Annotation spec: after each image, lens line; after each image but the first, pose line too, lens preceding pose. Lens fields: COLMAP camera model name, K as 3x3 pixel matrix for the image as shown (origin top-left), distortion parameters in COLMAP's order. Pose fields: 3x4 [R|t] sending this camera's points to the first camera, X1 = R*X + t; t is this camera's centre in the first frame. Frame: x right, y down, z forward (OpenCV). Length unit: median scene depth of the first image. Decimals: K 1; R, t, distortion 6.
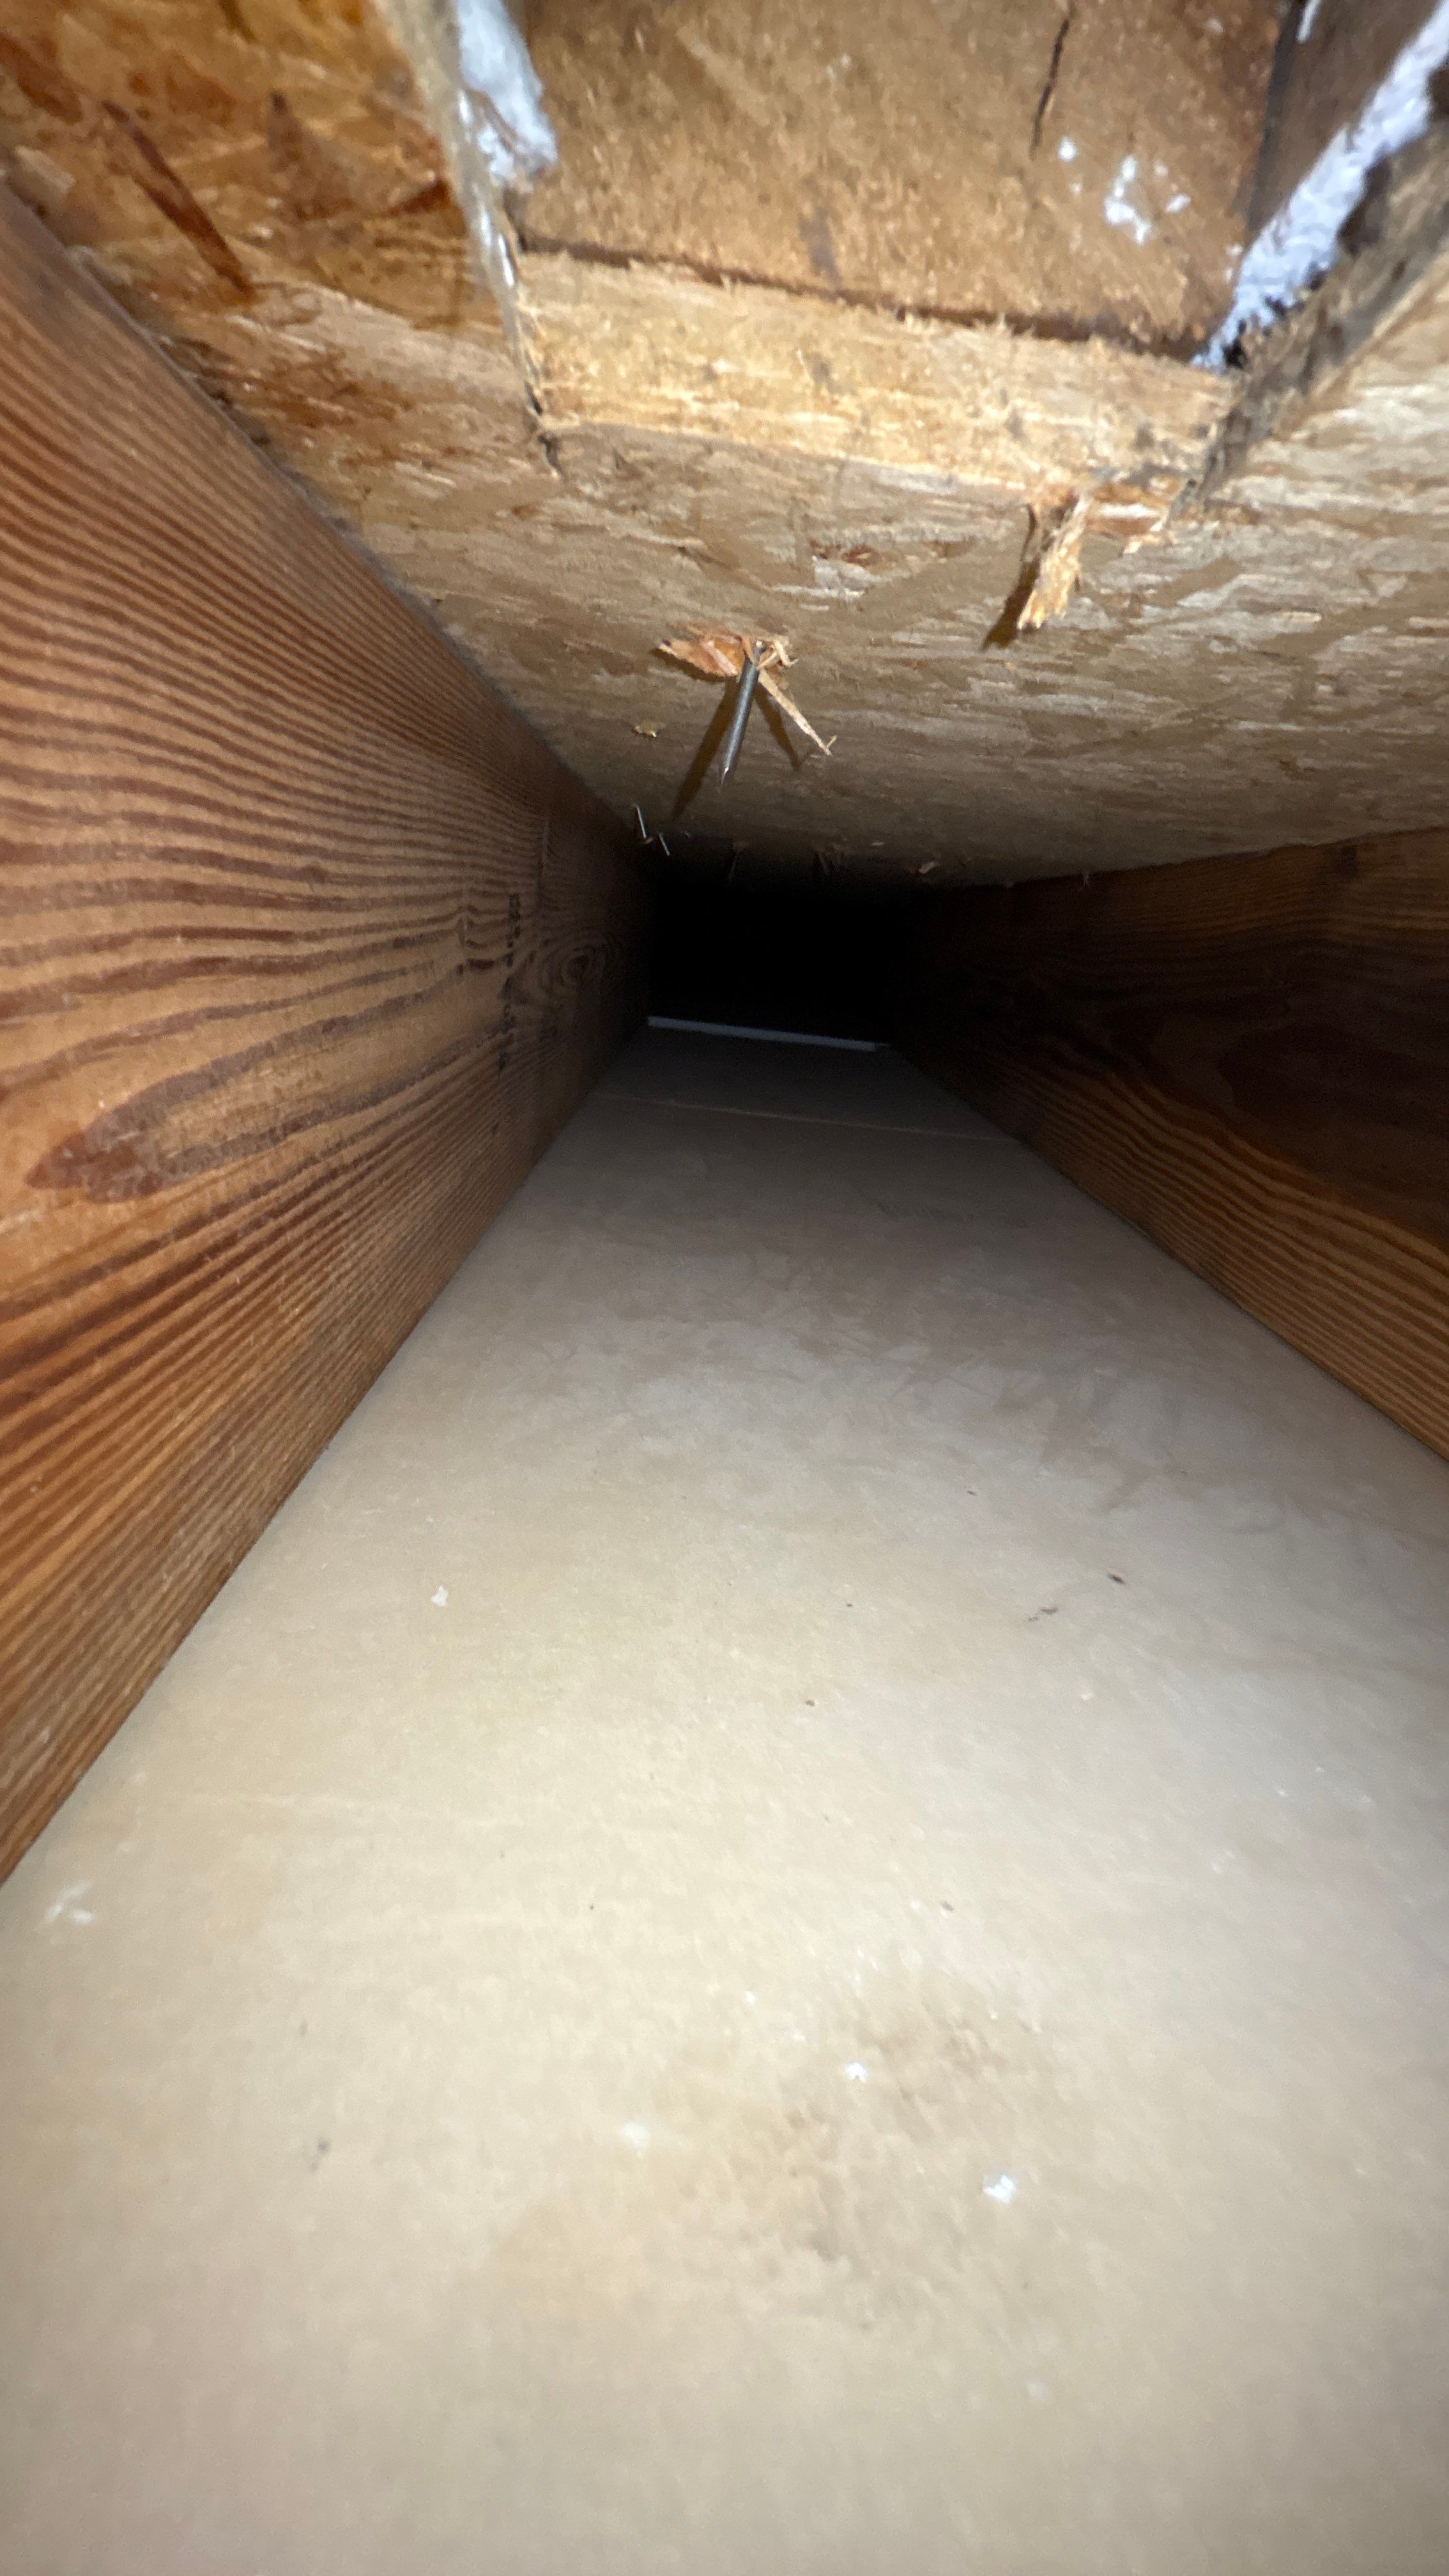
lens RADIAL K [[1020.7, 0, 732.1], [0, 1020.7, 1307.3], [0, 0, 1]] dist [-0.002492, 0.000369]
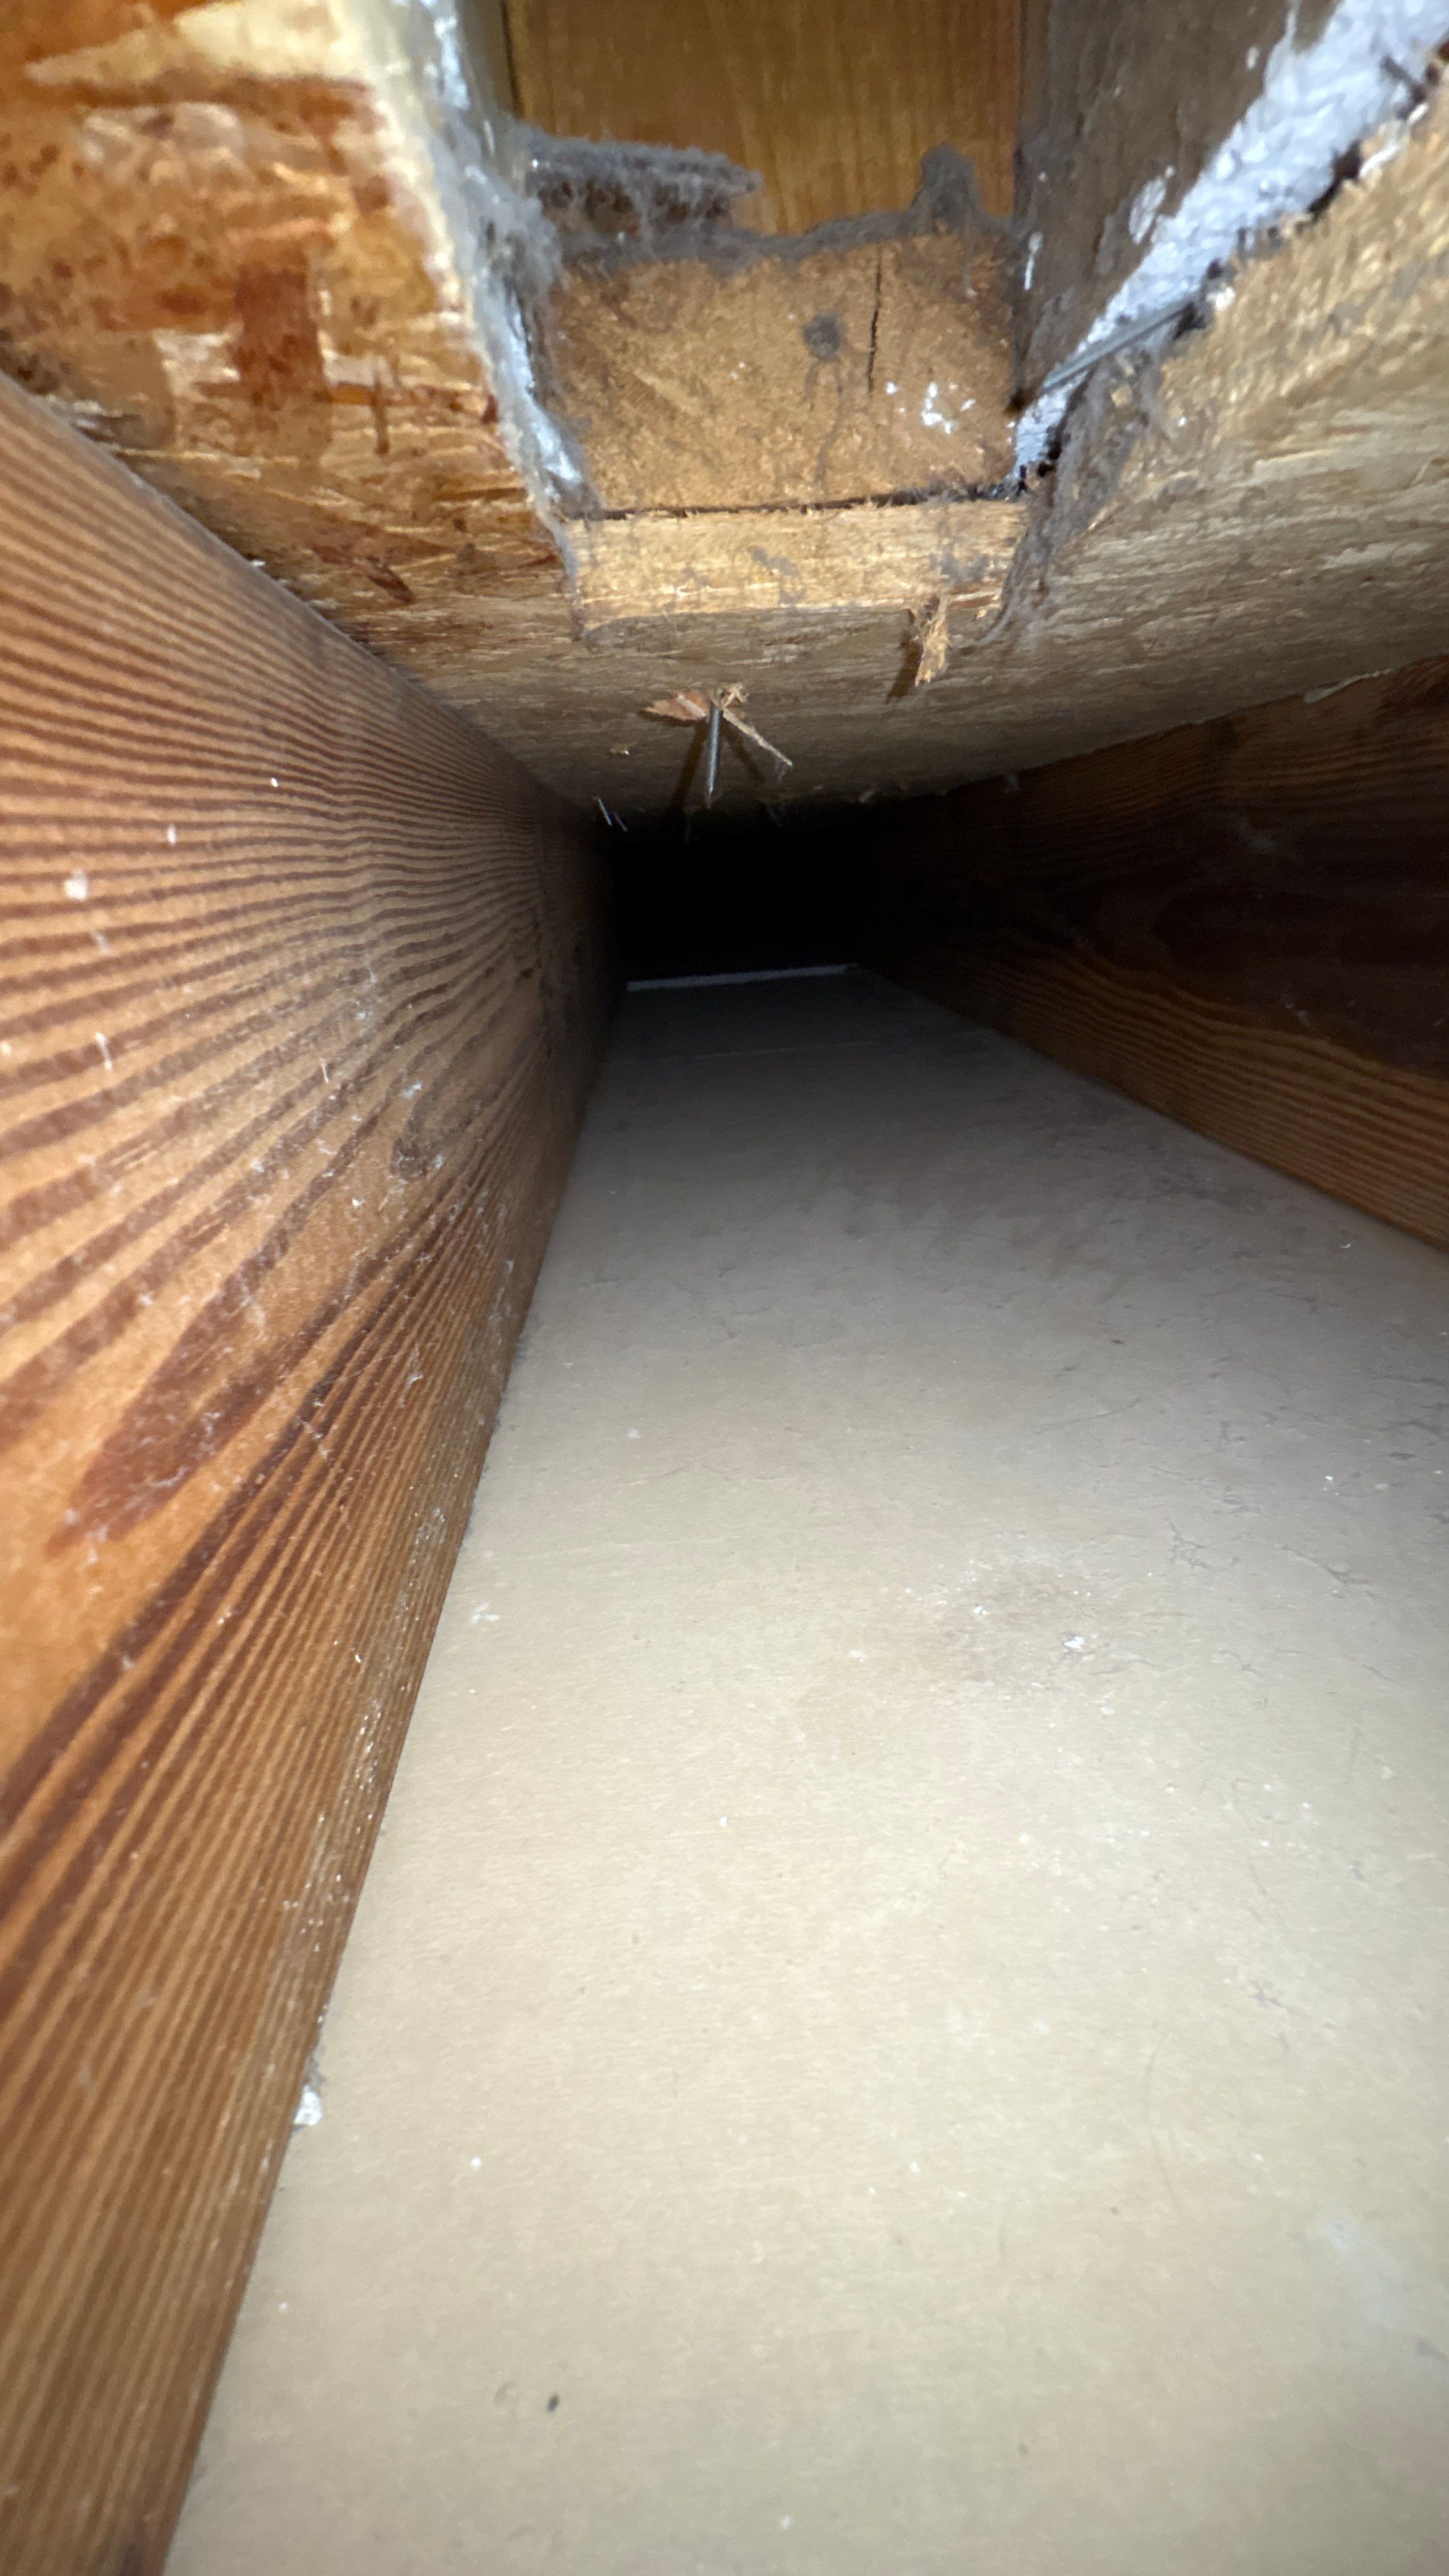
lens RADIAL K [[1020.7, 0, 732.1], [0, 1020.7, 1307.3], [0, 0, 1]] dist [-0.002492, 0.000369]
pose [[0.981316, -0.190736, -0.025260, -0.129006], [0.191780, 0.980224, 0.048800, 0.108200], [0.015453, -0.052732, 0.998489, -0.591973]]
